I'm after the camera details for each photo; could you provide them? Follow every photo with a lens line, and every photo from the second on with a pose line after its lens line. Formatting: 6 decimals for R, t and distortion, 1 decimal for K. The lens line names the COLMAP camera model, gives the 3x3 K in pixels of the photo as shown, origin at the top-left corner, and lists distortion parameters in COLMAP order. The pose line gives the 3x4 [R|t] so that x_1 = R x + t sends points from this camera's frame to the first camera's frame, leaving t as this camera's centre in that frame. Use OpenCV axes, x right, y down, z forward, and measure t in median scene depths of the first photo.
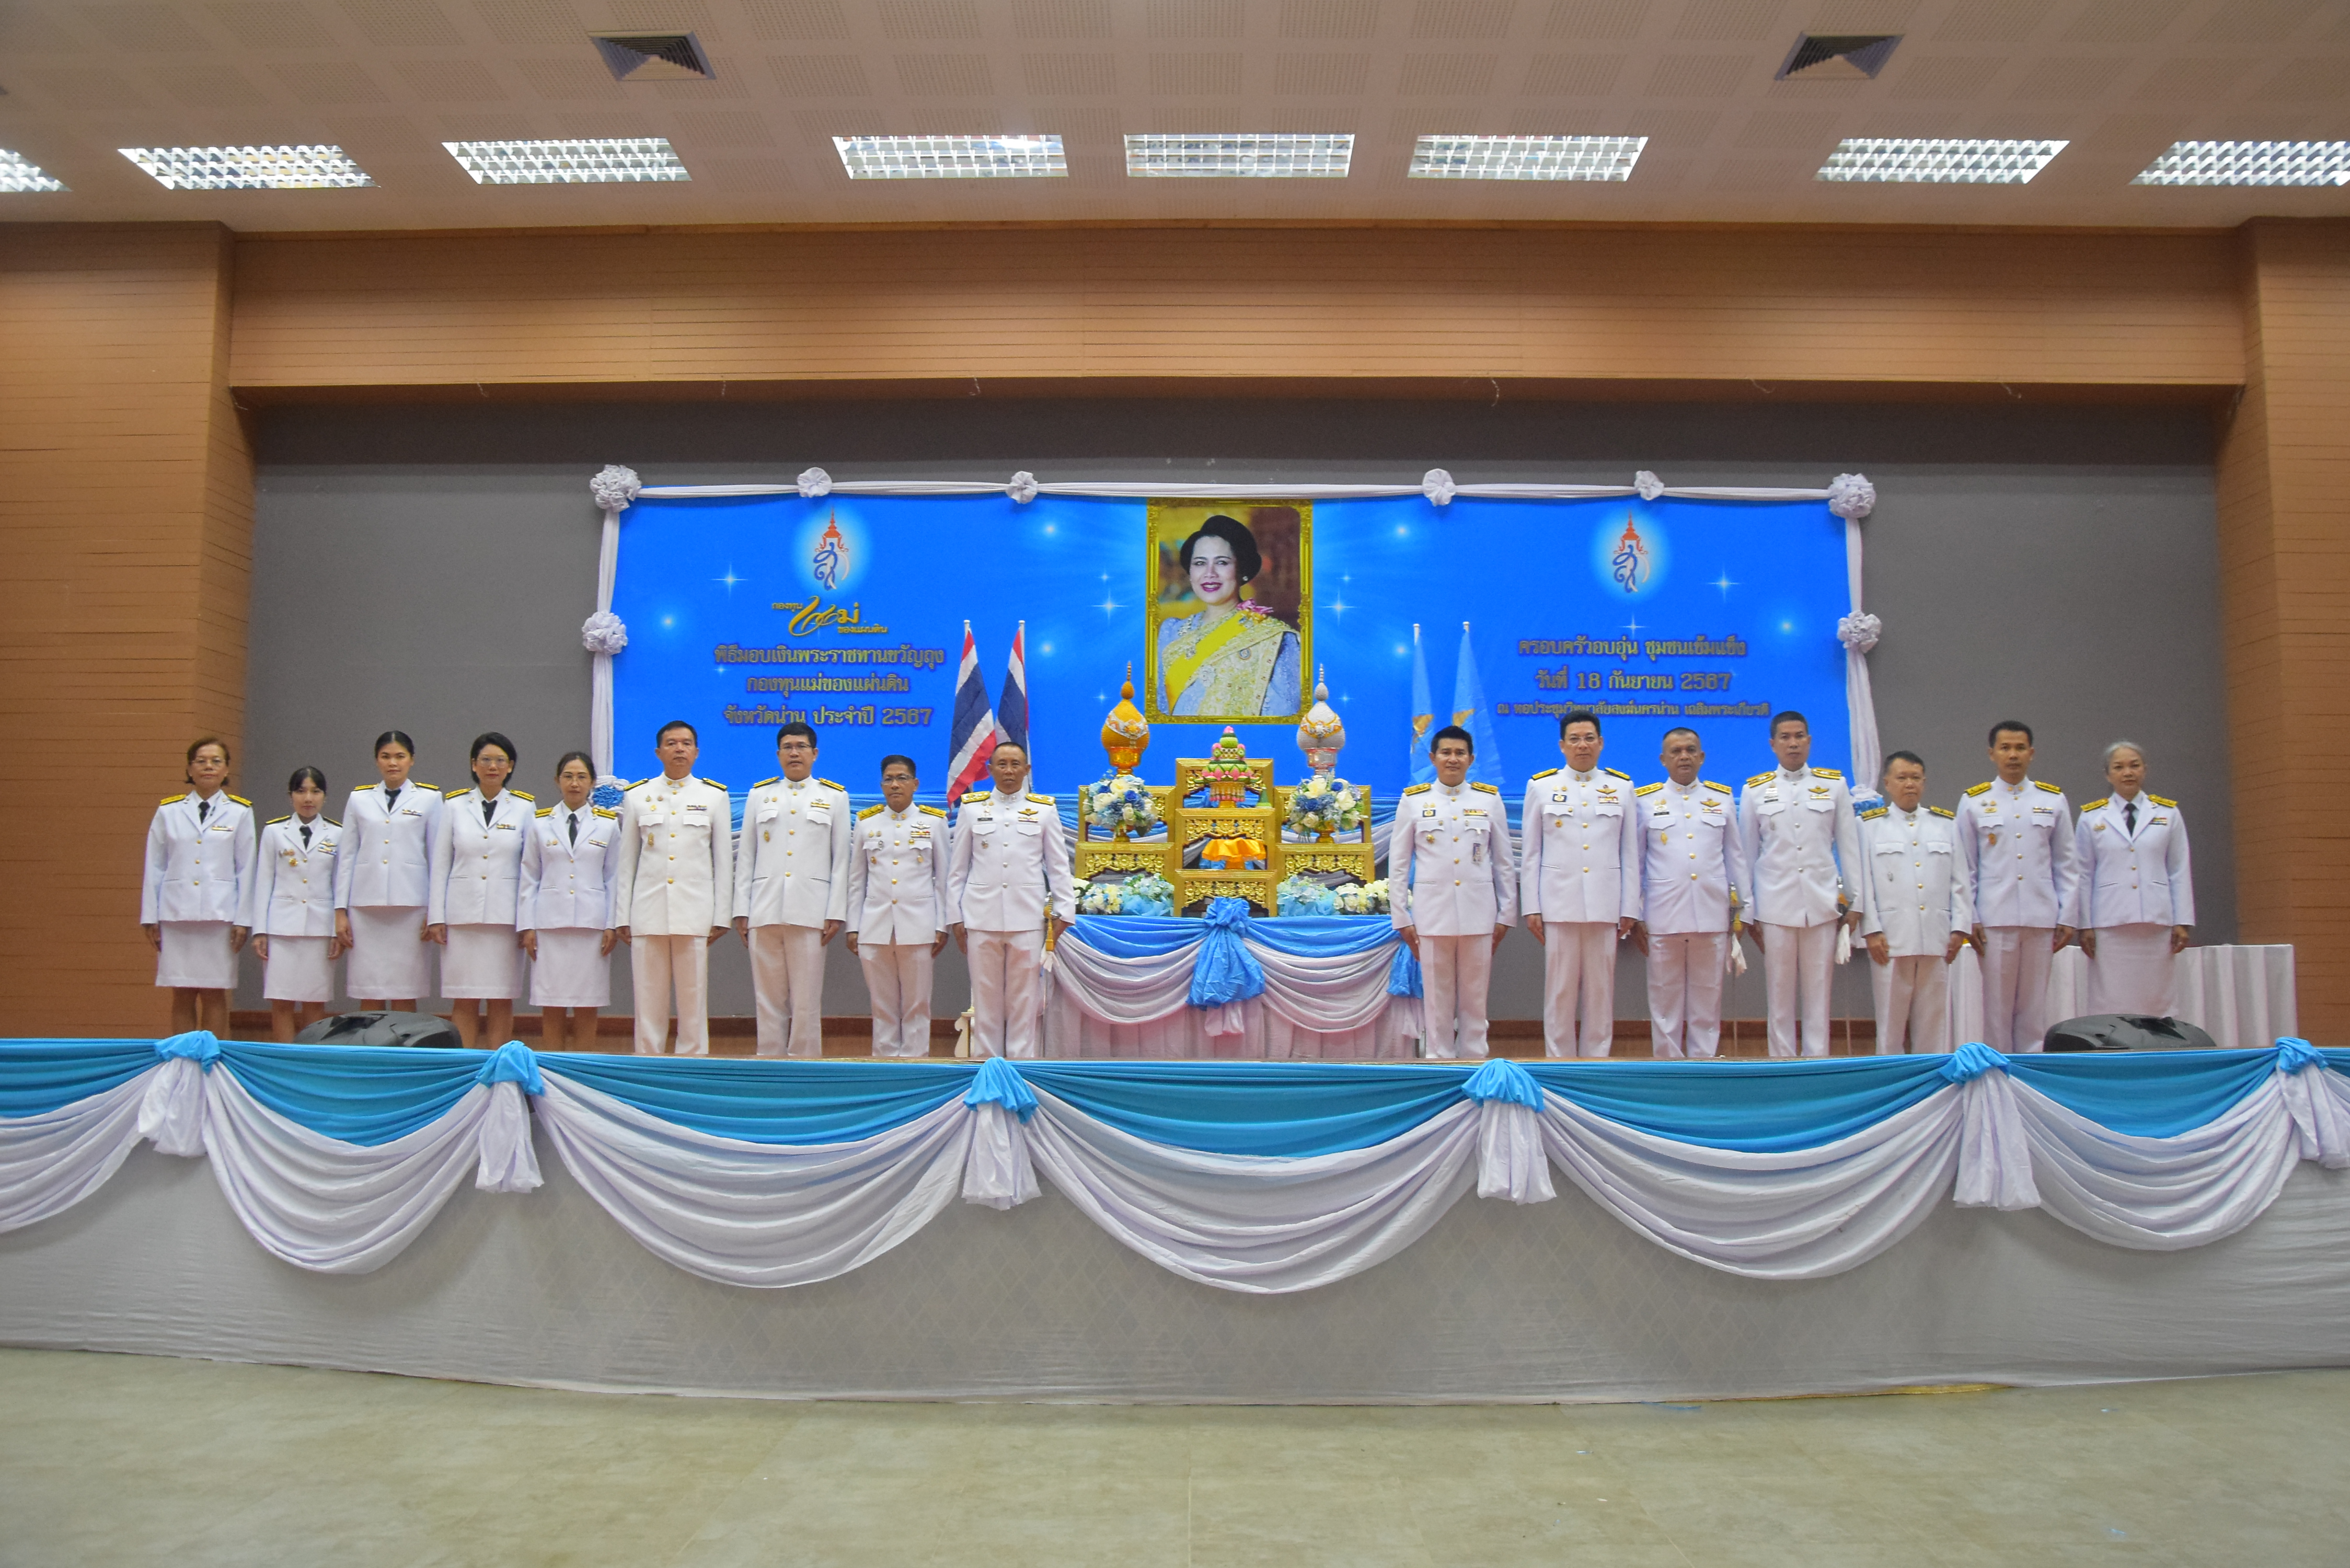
lens RADIAL K [[2007.4, 0, 1175.3], [0, 2007.4, 780.8], [0, 0, 1]] dist [-0.086488, 0.056898]
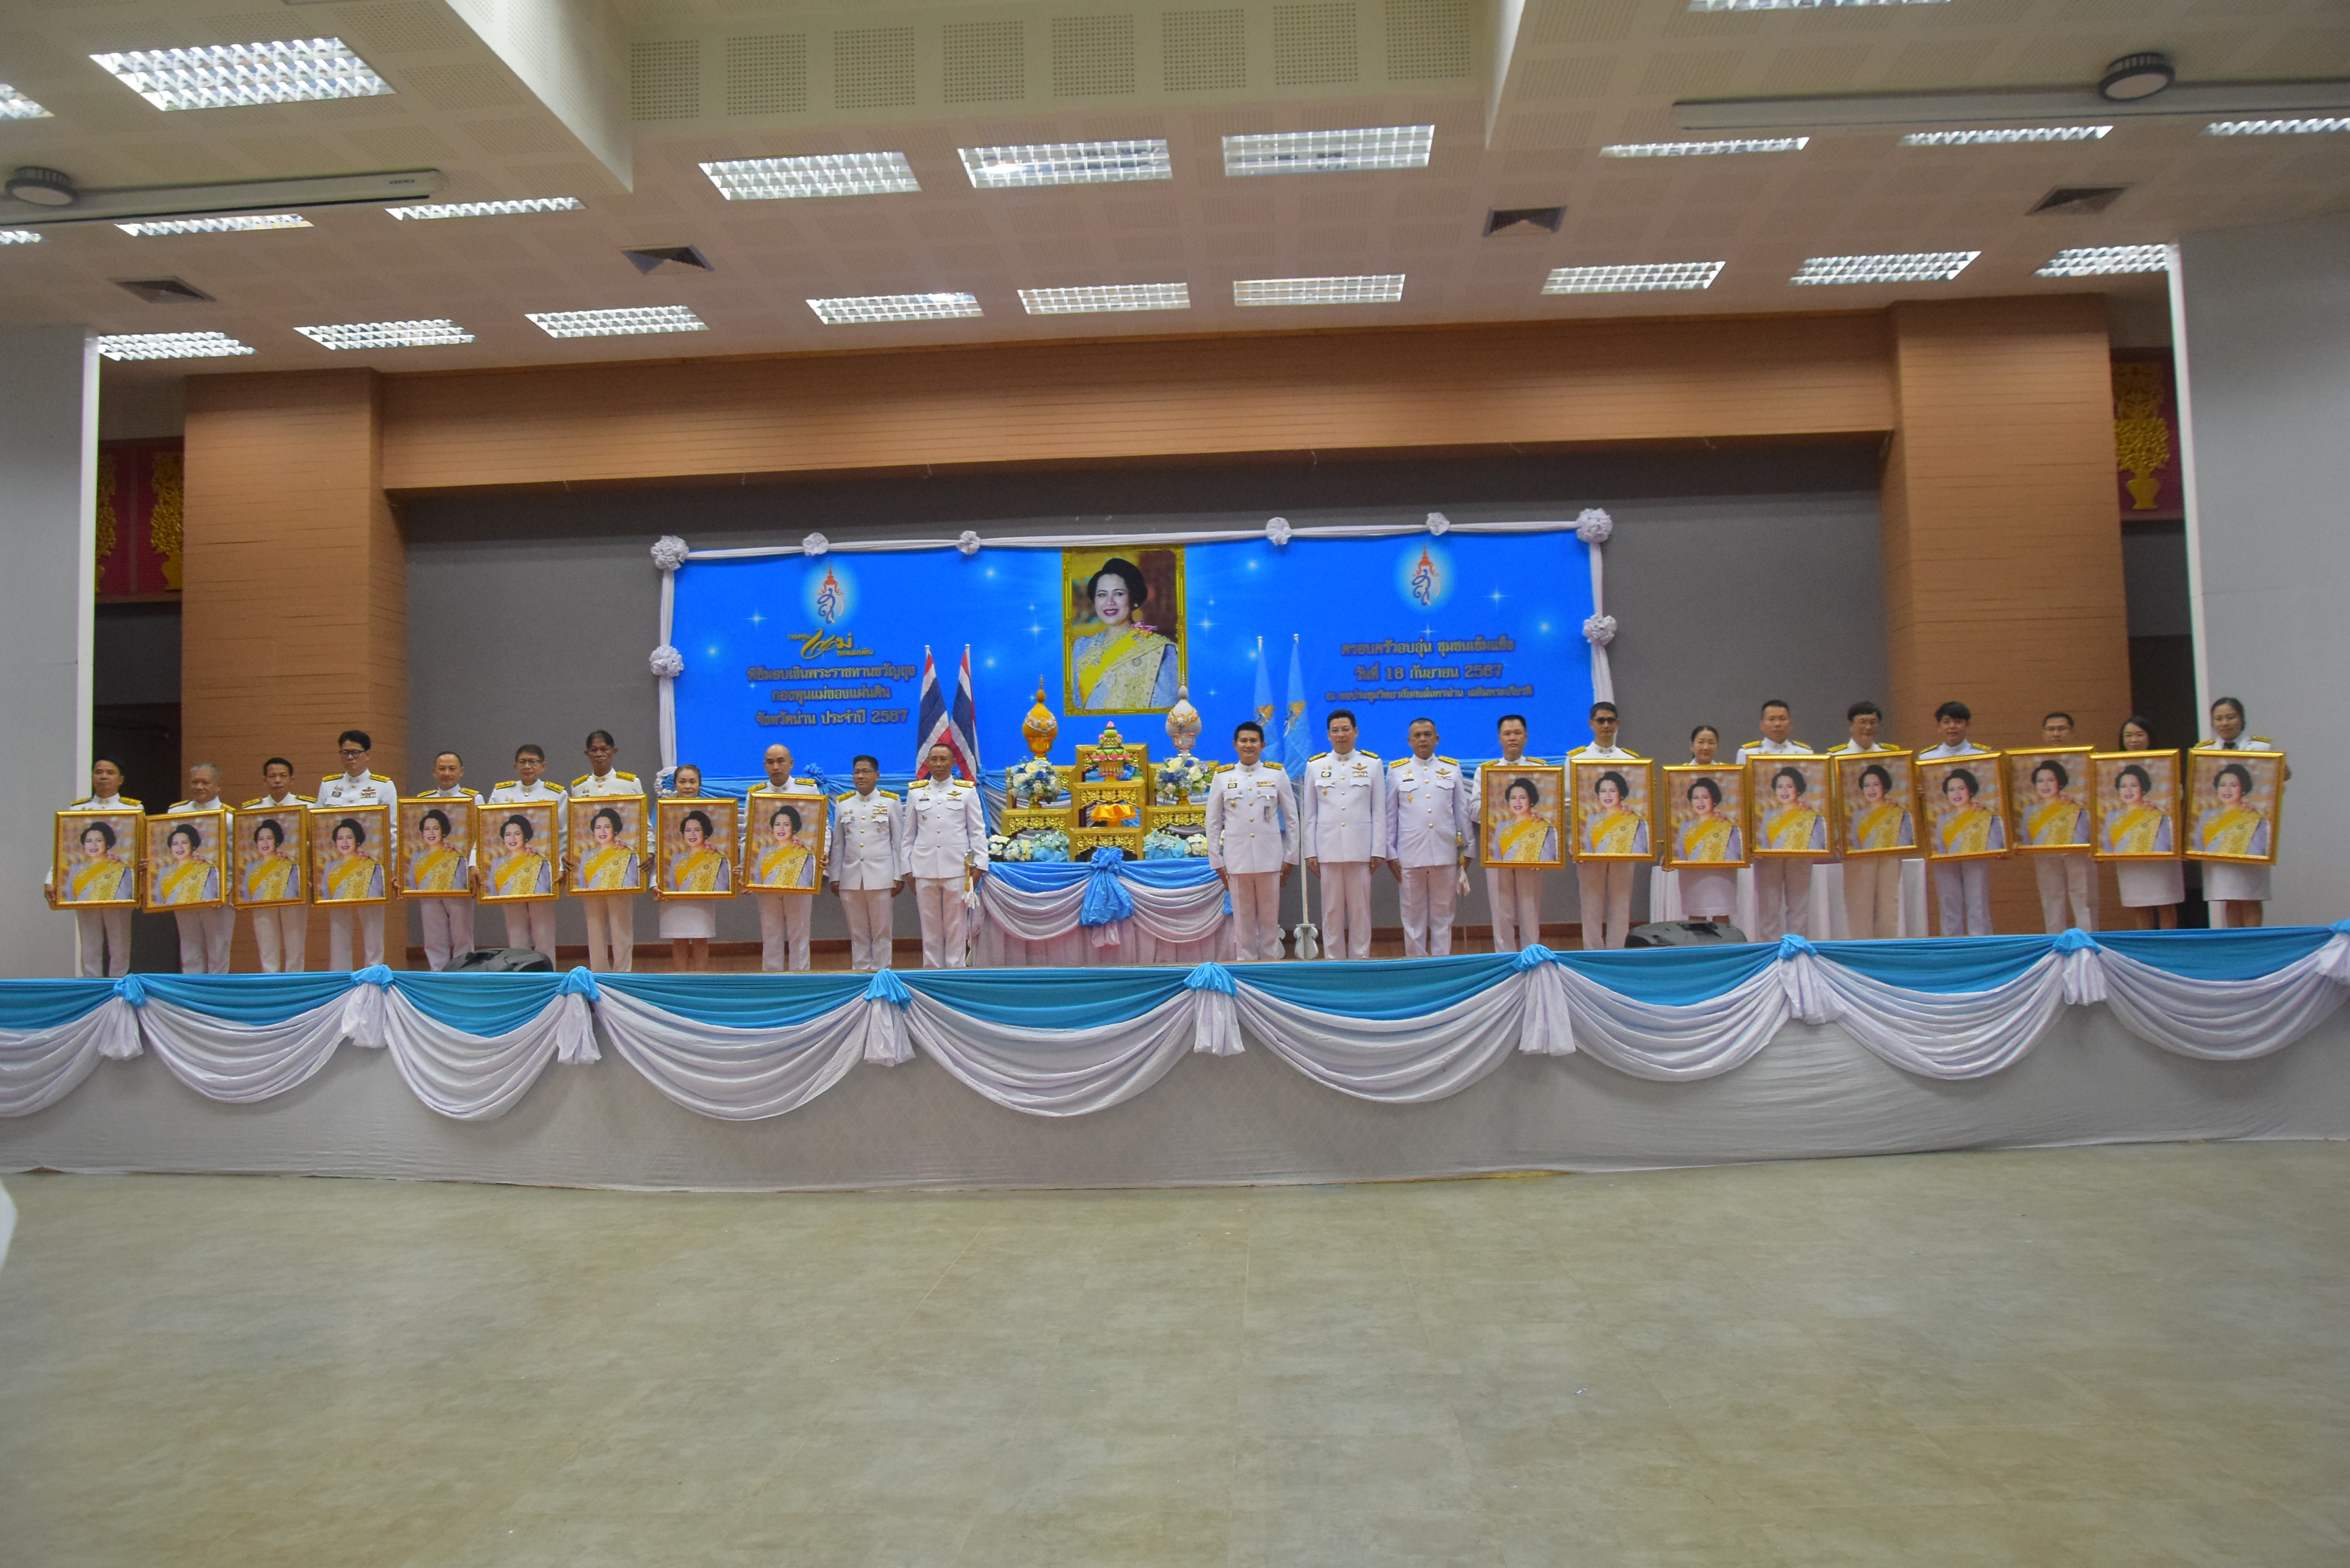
lens RADIAL K [[1794.1, 0, 1169.7], [0, 1794.1, 781.6], [0, 0, 1]] dist [-0.051200, 0.003363]
pose [[0.998507, -0.029839, -0.045745, 0.119517], [0.031654, 0.998719, 0.039475, -0.032646], [0.044509, -0.040864, 0.998173, -0.220674]]
